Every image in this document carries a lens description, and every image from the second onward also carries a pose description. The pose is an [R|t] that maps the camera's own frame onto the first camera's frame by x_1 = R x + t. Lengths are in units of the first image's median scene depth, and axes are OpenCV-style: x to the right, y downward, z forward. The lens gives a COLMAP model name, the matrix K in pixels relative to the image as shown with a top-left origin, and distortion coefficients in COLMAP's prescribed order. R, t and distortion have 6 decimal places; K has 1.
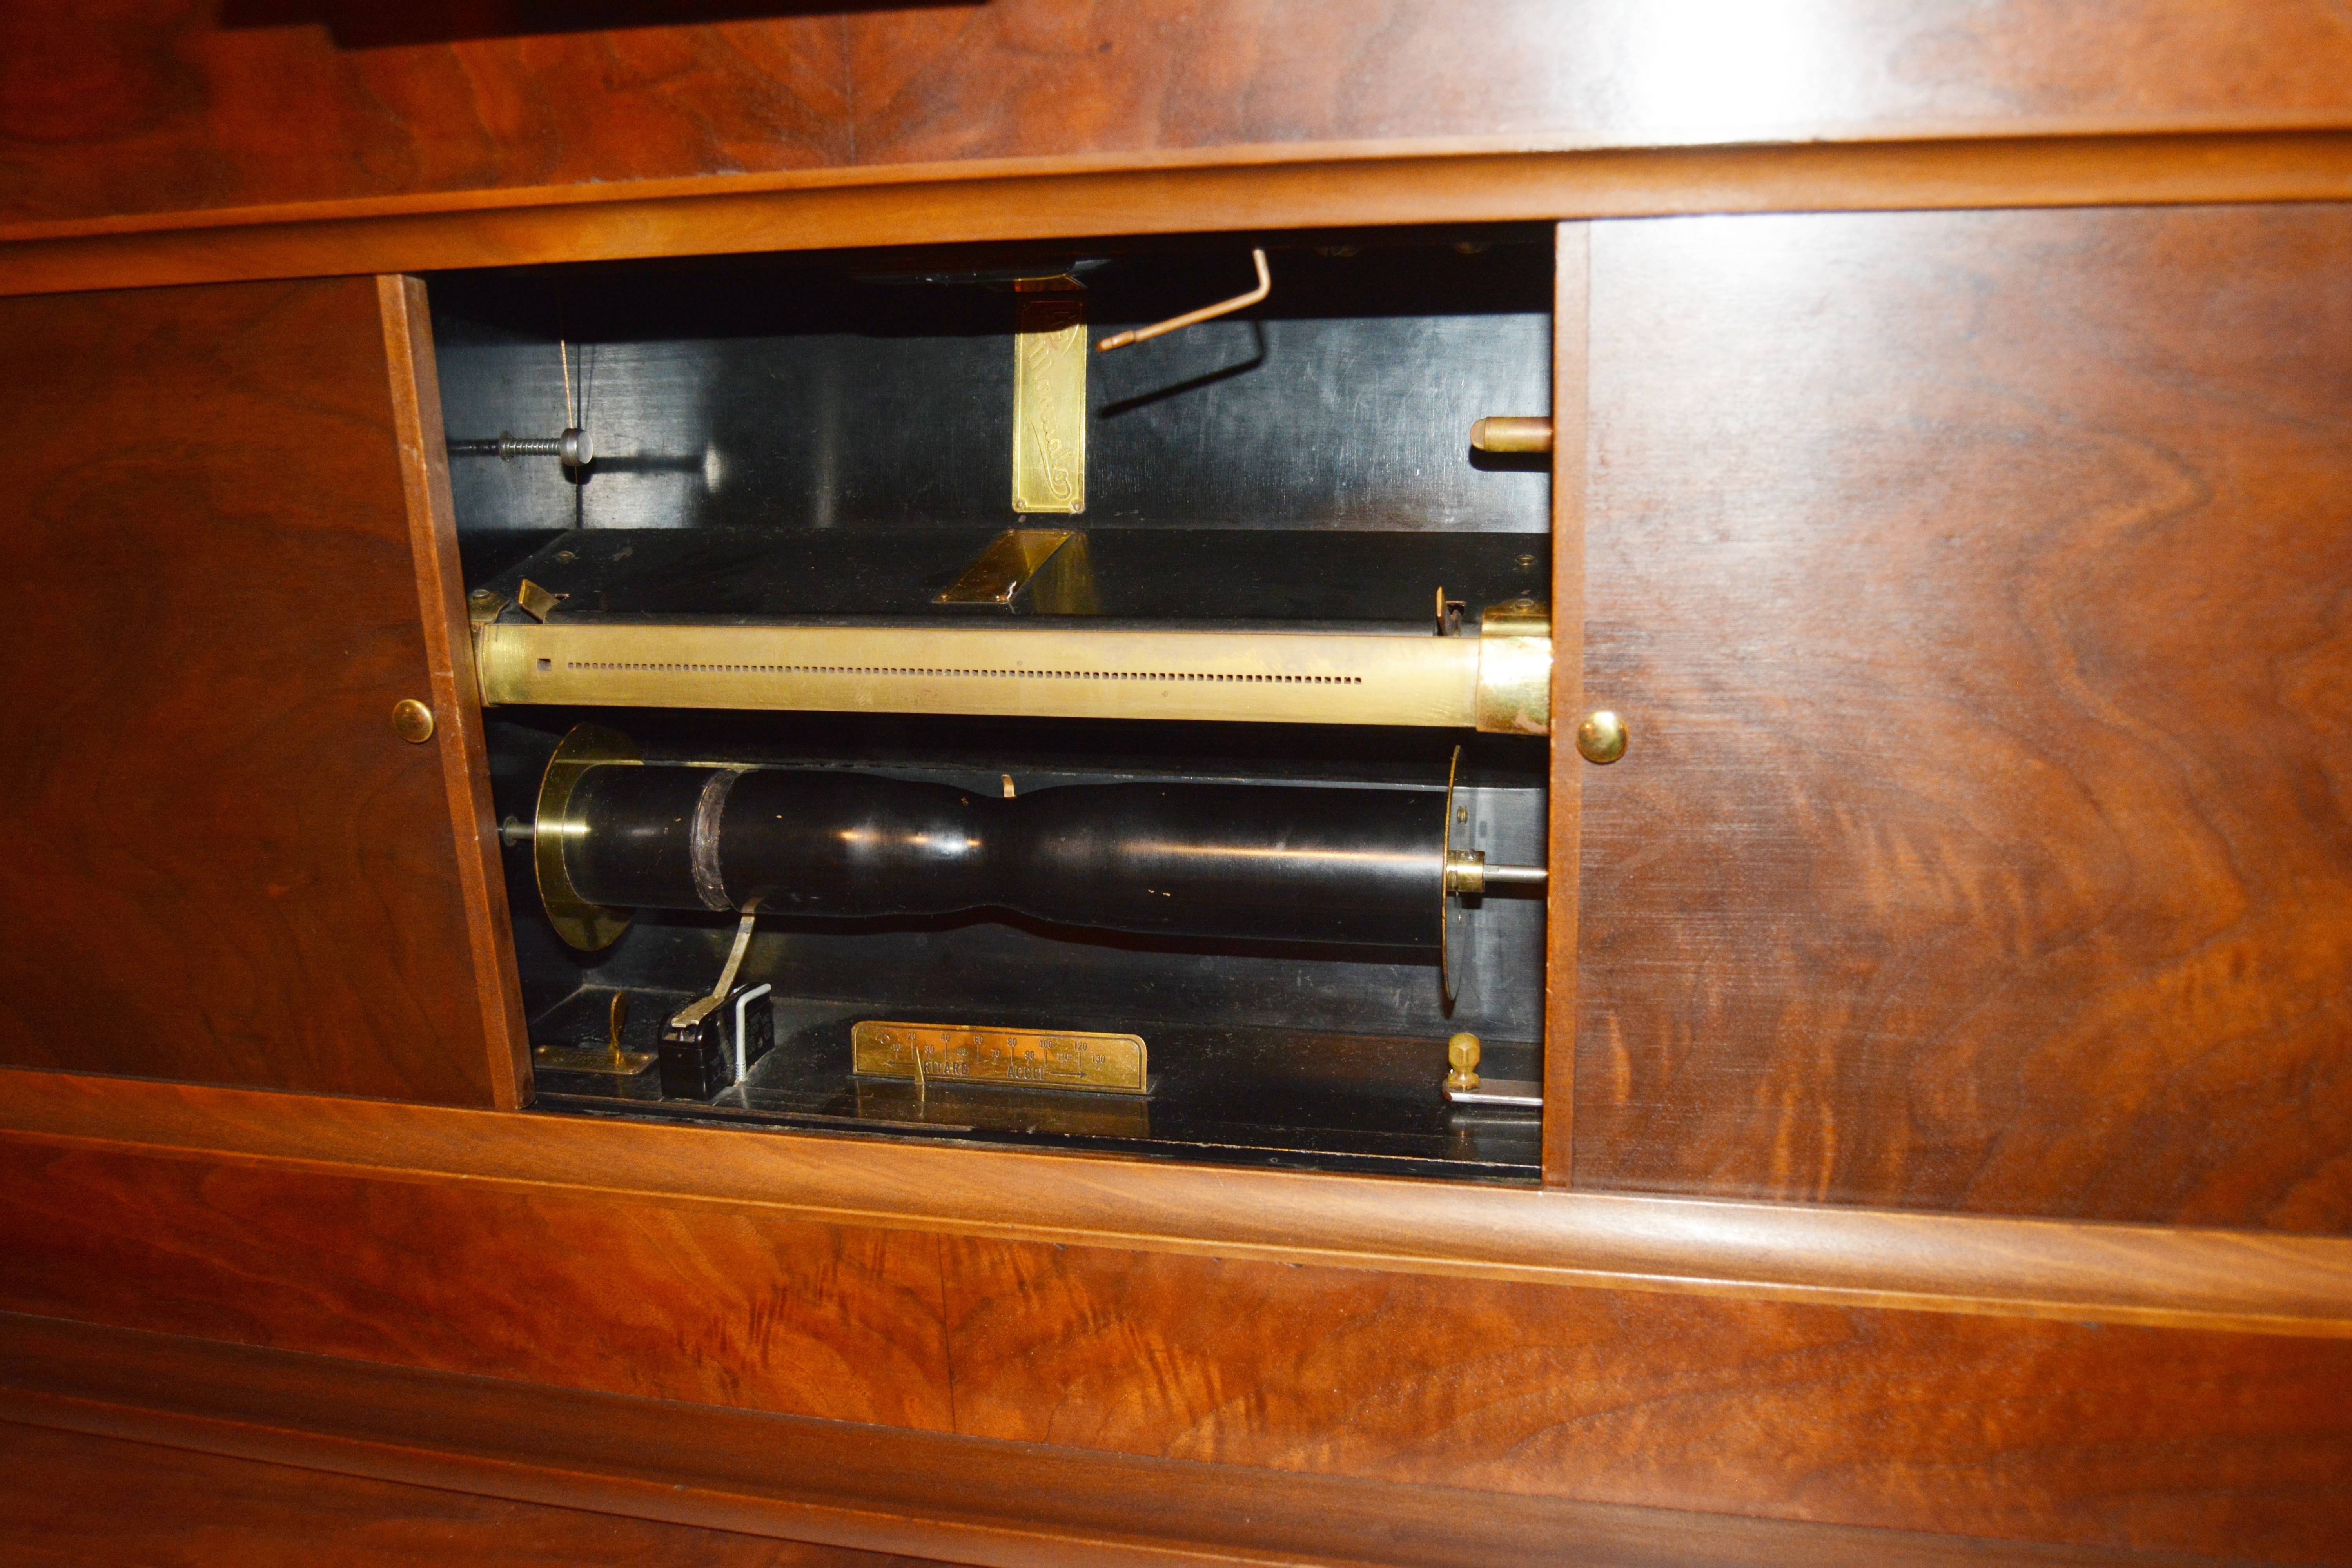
lens RADIAL K [[2017.7, 0, 1176.0], [0, 2017.7, 784.0], [0, 0, 1]] dist [-0.074468, 0.005563]
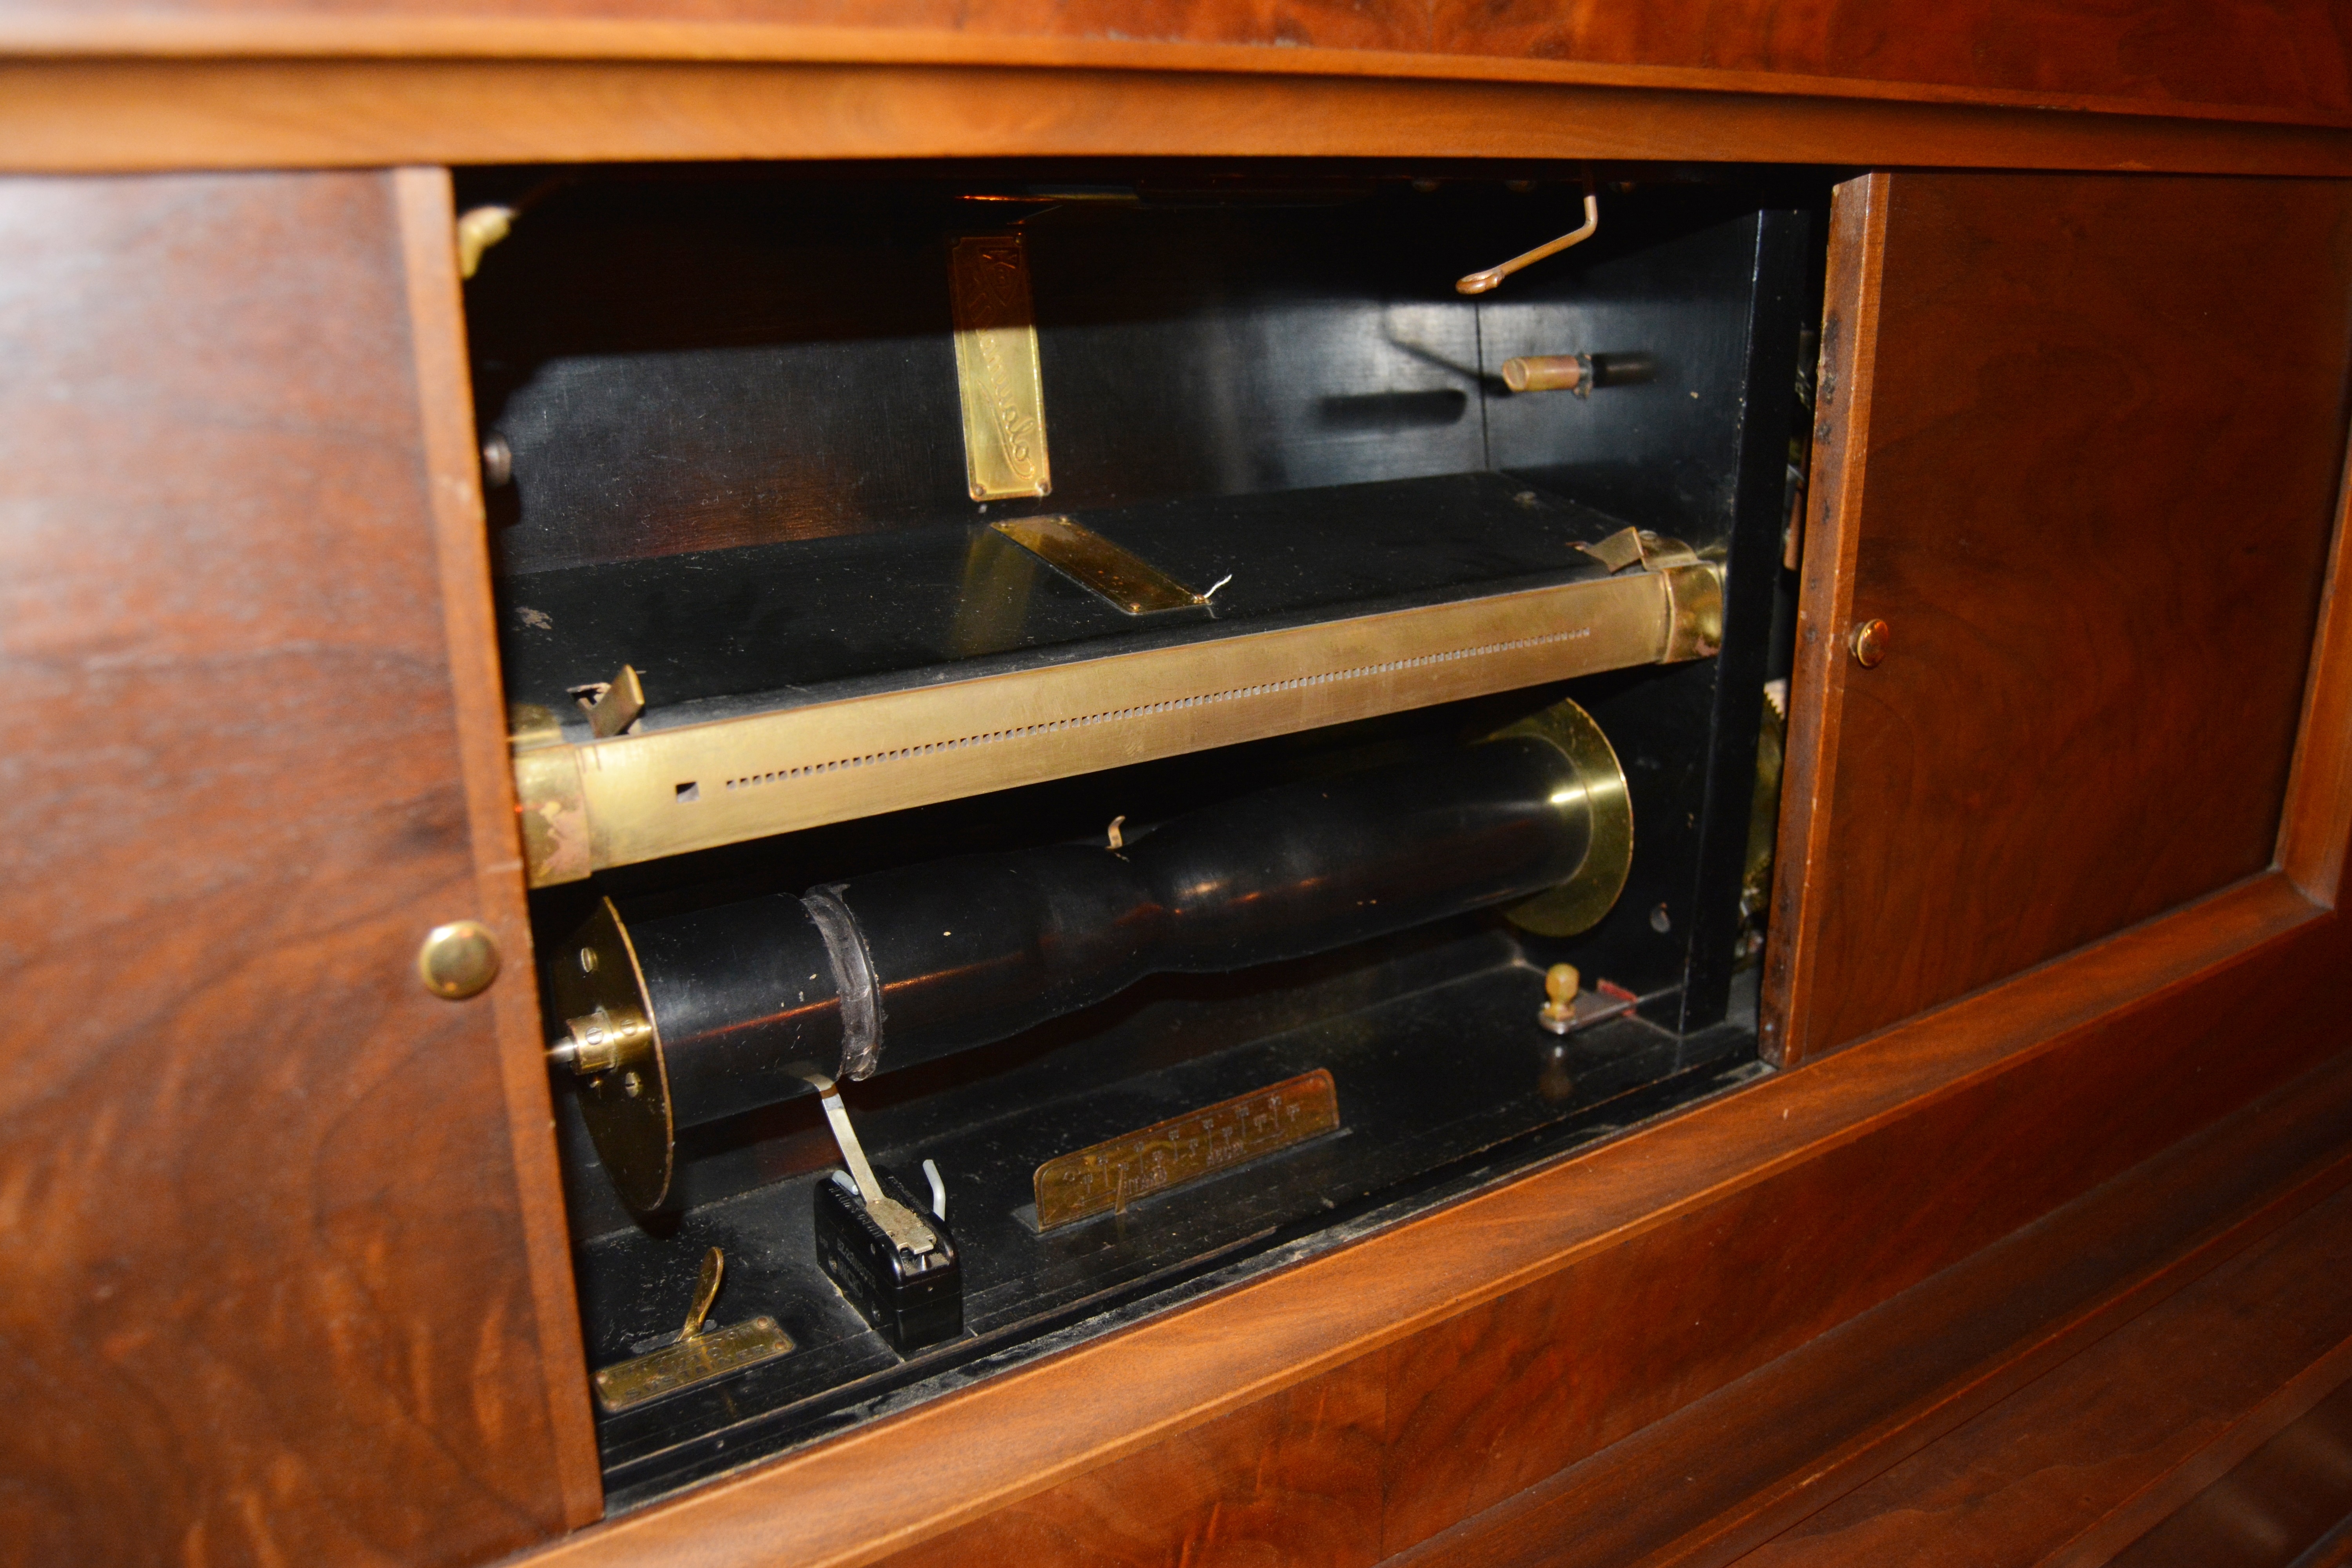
lens RADIAL K [[1891.4, 0, 1176.0], [0, 1891.4, 784.0], [0, 0, 1]] dist [-0.061853, 0.000202]
pose [[0.672185, -0.192025, 0.715048, -0.650101], [0.168441, 0.980118, 0.104865, -0.099145], [-0.720968, 0.049955, 0.691165, 0.469047]]
